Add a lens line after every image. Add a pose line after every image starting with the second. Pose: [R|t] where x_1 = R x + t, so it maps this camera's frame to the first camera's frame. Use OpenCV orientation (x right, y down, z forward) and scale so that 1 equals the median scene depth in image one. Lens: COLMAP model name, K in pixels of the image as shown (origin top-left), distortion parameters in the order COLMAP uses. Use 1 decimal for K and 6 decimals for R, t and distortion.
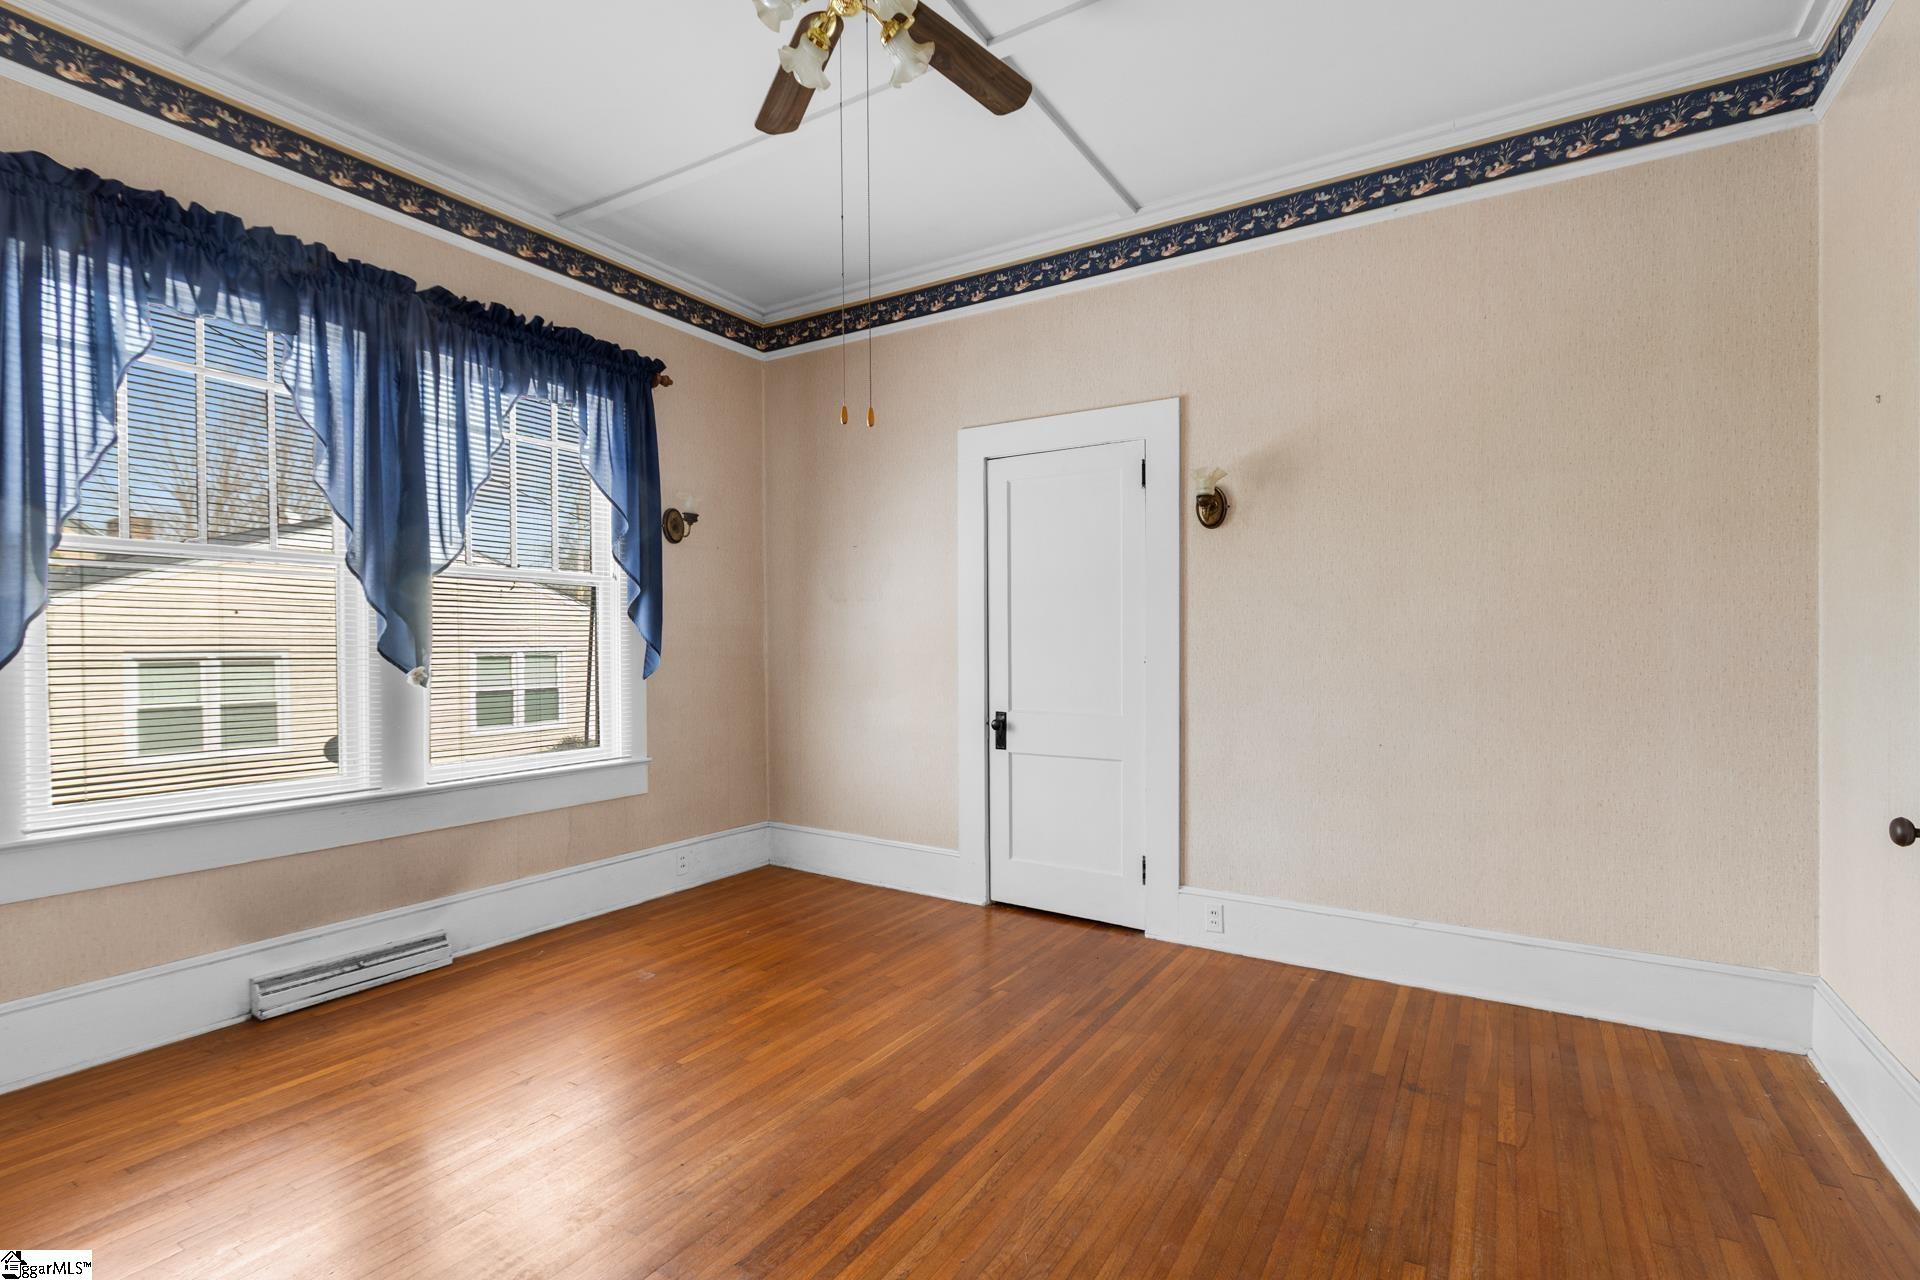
lens RADIAL K [[880.7, 0, 955.2], [0, 880.7, 661.8], [0, 0, 1]] dist [-0.001039, -0.000361]
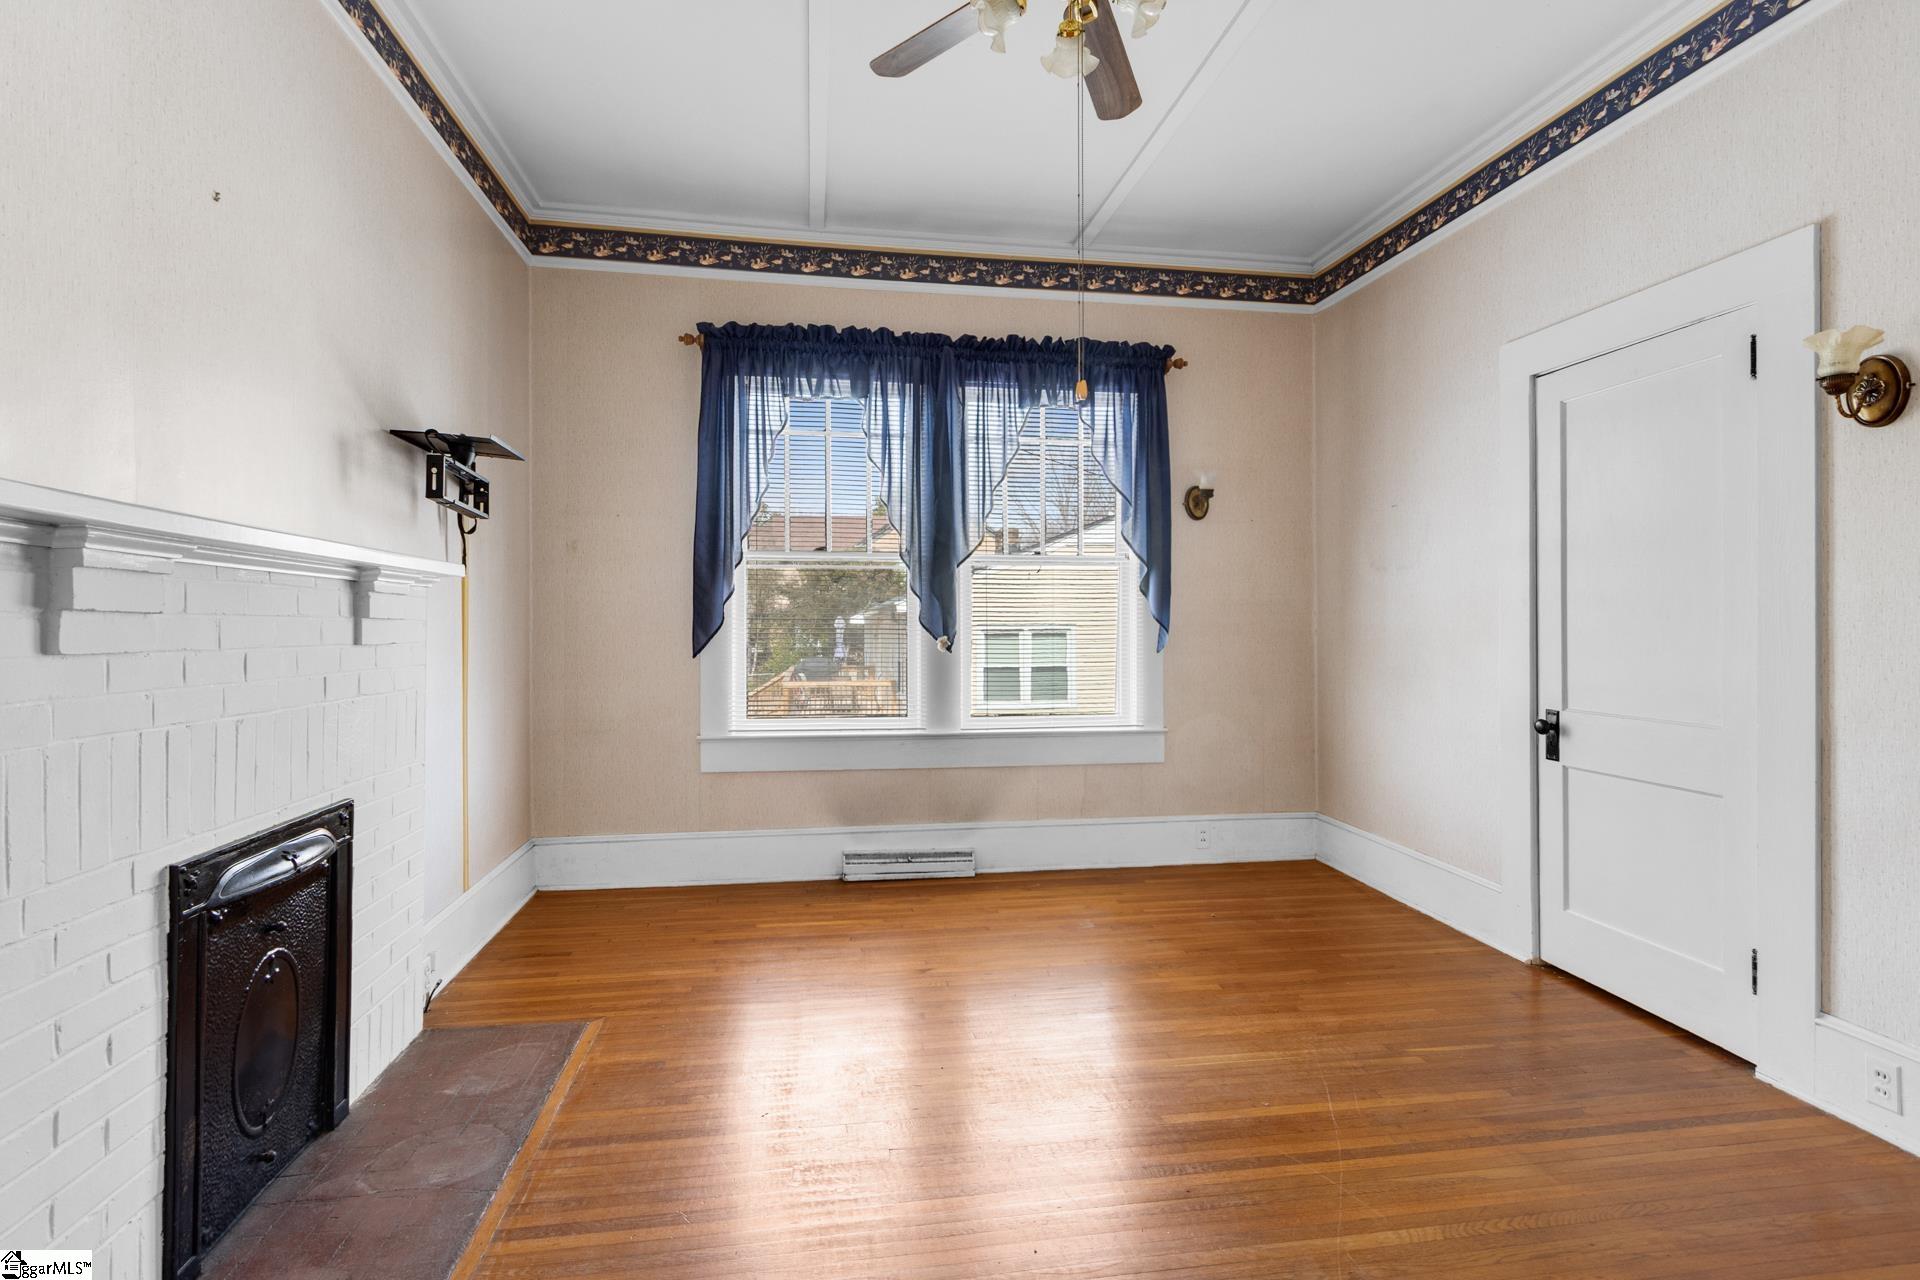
lens RADIAL K [[904.1, 0, 962.6], [0, 904.1, 629.9], [0, 0, 1]] dist [0.000208, 0.000012]
pose [[0.660163, 0.010843, -0.751044, 0.332205], [-0.018499, 0.999827, -0.001826, -0.001069], [0.750895, 0.015098, 0.660249, 0.128402]]
